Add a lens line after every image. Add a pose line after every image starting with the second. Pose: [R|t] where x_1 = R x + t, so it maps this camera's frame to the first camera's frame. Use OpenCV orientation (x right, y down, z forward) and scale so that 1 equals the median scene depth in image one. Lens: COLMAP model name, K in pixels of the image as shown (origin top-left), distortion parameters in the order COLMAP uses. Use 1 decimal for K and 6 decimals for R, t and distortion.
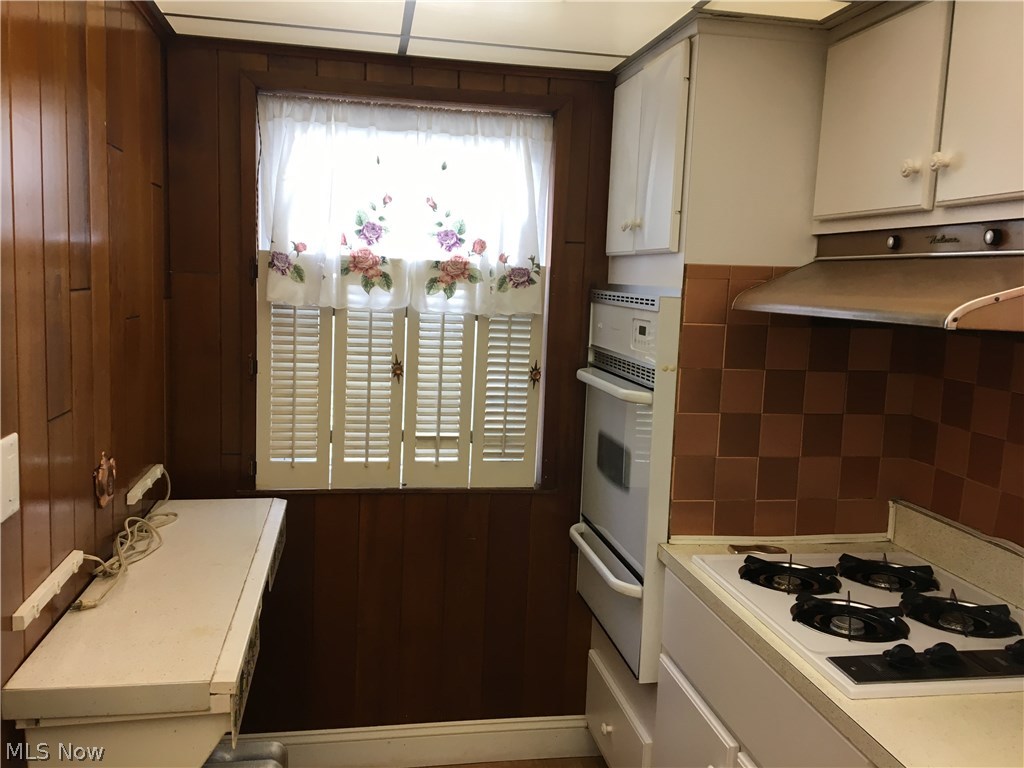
lens RADIAL K [[852.2, 0, 511.7], [0, 852.2, 401.3], [0, 0, 1]] dist [-0.010713, -0.007607]
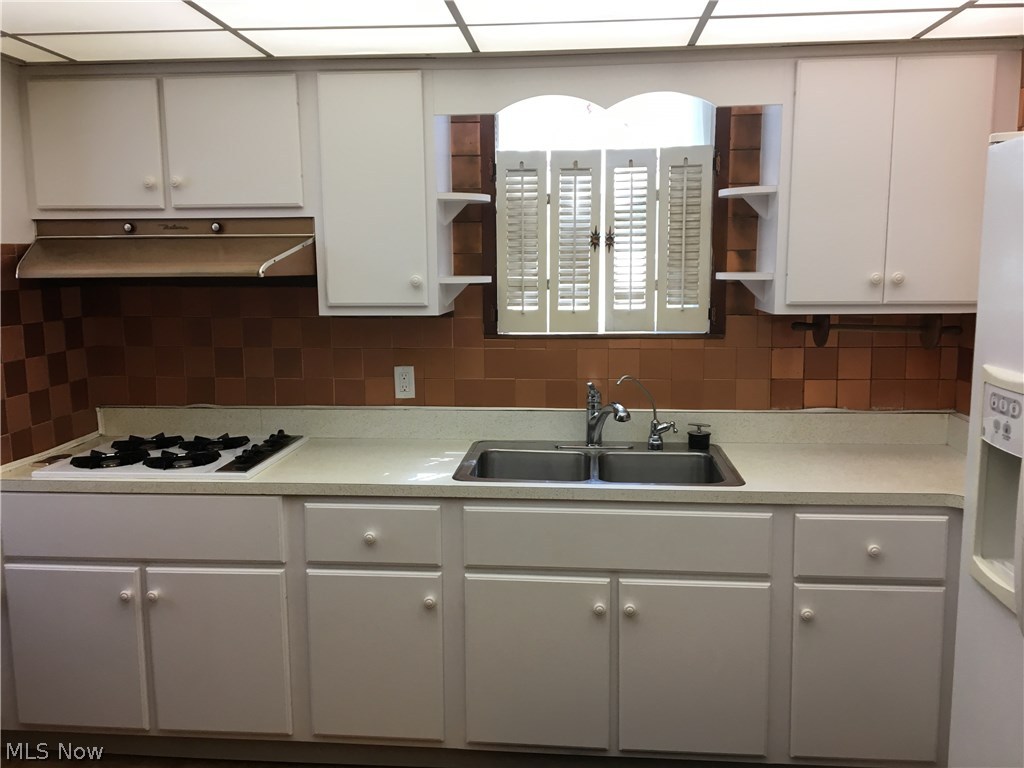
lens RADIAL K [[860.7, 0, 512.0], [0, 860.7, 384.0], [0, 0, 1]] dist [0.002315, -0.089721]
pose [[0.265084, -0.177507, 0.947746, -0.770600], [0.147623, 0.978792, 0.142032, -0.023007], [-0.952858, 0.102258, 0.285666, -0.071383]]
